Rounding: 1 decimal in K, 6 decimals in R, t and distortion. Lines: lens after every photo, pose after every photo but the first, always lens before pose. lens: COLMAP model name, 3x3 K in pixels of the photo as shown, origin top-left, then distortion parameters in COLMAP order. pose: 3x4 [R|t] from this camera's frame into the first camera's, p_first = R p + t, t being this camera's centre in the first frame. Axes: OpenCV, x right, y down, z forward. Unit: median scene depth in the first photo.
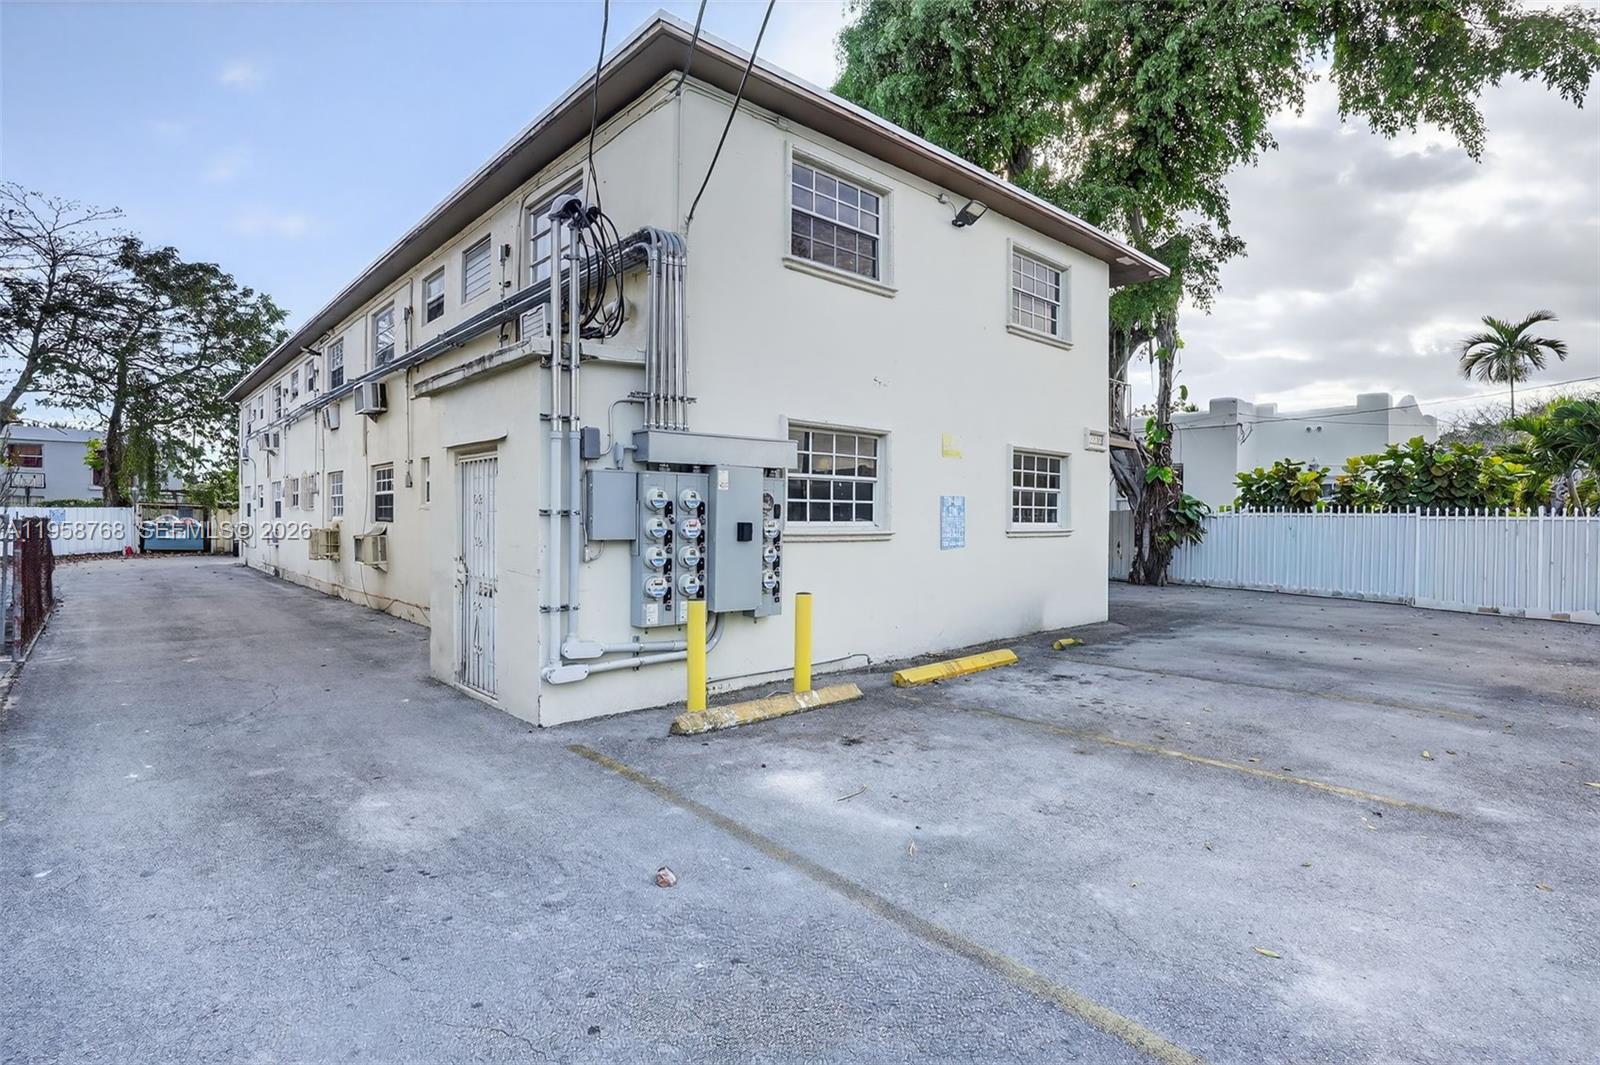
lens RADIAL K [[799.1, 0, 800.0], [0, 799.1, 532.5], [0, 0, 1]] dist [-0.049818, 0.000222]
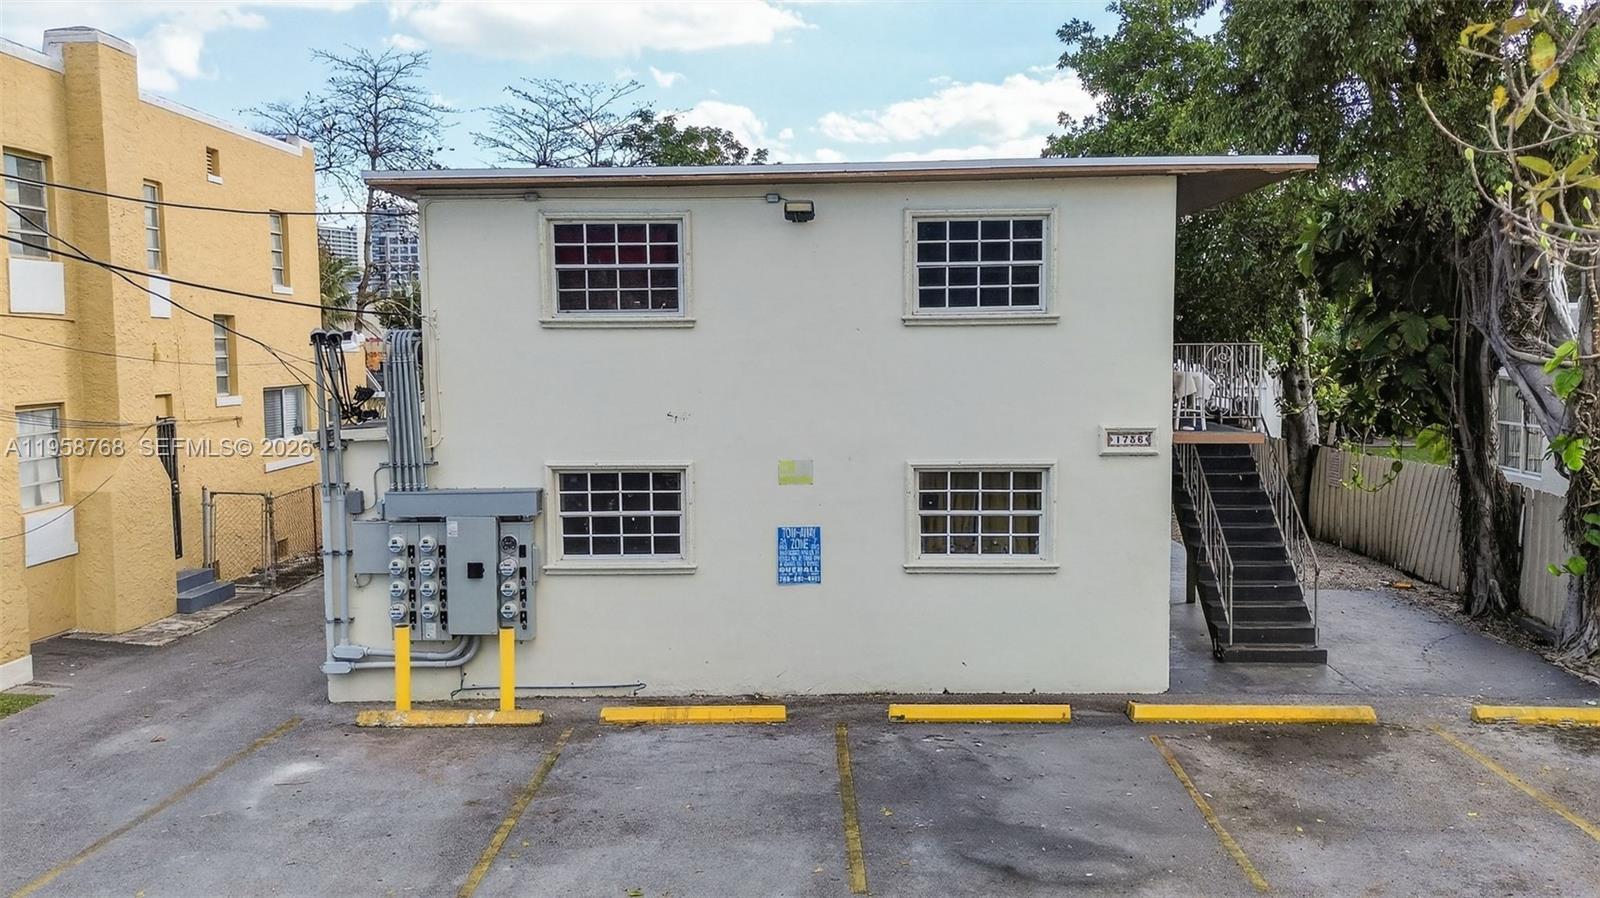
lens RADIAL K [[1271.3, 0, 810.4], [0, 1271.3, 453.7], [0, 0, 1]] dist [0.097549, -0.128752]
pose [[0.722301, 0.047048, -0.689977, 1.718964], [-0.001465, 0.997785, 0.066503, -0.324048], [0.691578, -0.047024, 0.720770, -0.037431]]
